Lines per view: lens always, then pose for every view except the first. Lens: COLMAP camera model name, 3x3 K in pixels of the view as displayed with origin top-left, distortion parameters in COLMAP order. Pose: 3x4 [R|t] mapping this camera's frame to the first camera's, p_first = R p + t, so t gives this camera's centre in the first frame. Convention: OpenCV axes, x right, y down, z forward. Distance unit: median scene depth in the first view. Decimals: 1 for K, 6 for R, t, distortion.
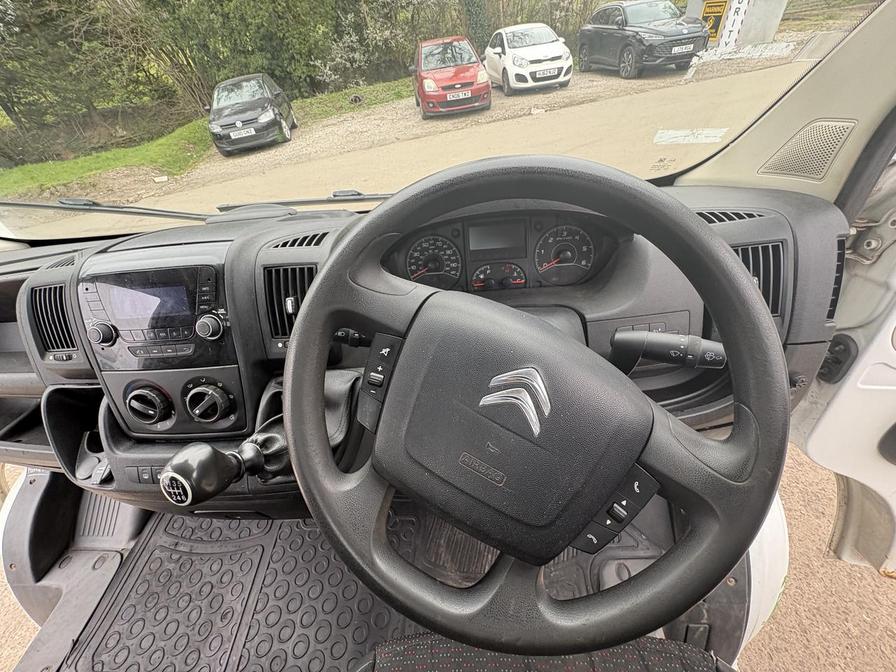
lens RADIAL K [[358.7, 0, 447.5], [0, 358.7, 334.9], [0, 0, 1]] dist [-0.000204, -0.000025]
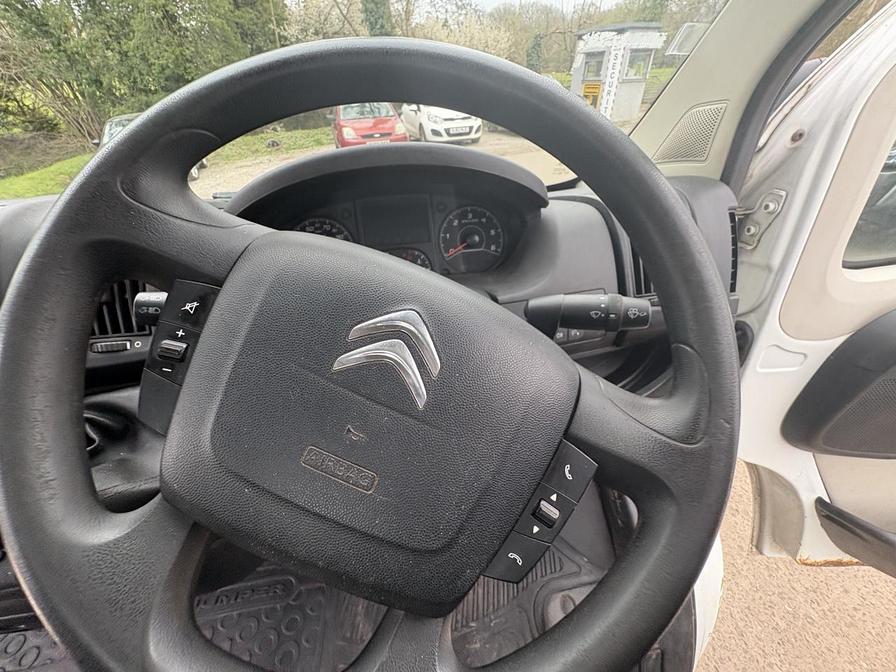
lens RADIAL K [[359.0, 0, 448.0], [0, 359.0, 336.0], [0, 0, 1]] dist [0.000093, 0.000188]
pose [[0.980740, -0.046317, 0.189746, 0.056079], [0.067360, 0.992083, -0.105993, 0.071335], [-0.183334, 0.116733, 0.976095, 0.105325]]
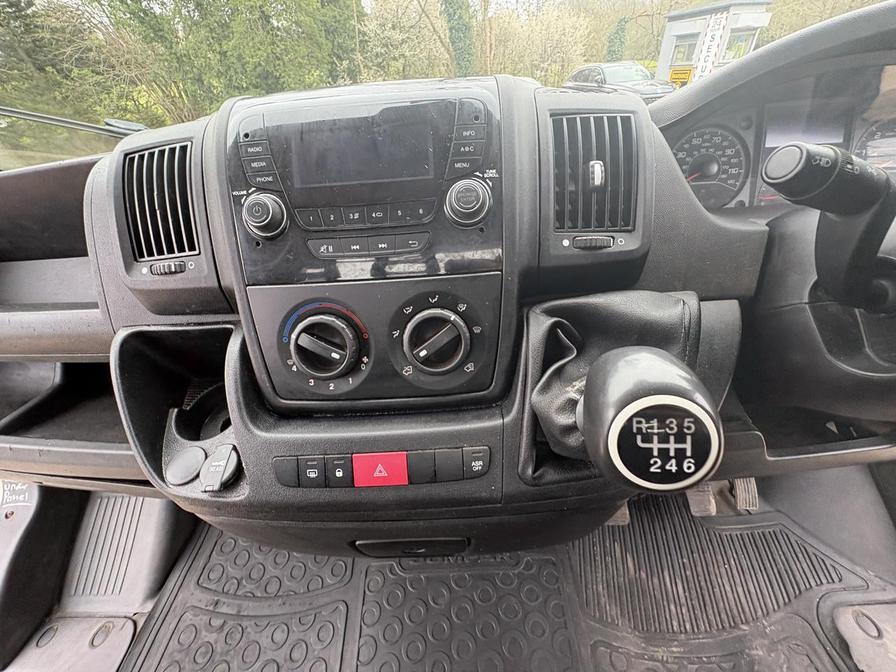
lens RADIAL K [[358.7, 0, 447.5], [0, 358.7, 334.9], [0, 0, 1]] dist [-0.000204, -0.000025]
pose [[0.997891, 0.015333, 0.063068, -0.402115], [-0.008920, 0.994872, -0.100745, 0.140608], [-0.064289, 0.099970, 0.992911, 0.244396]]
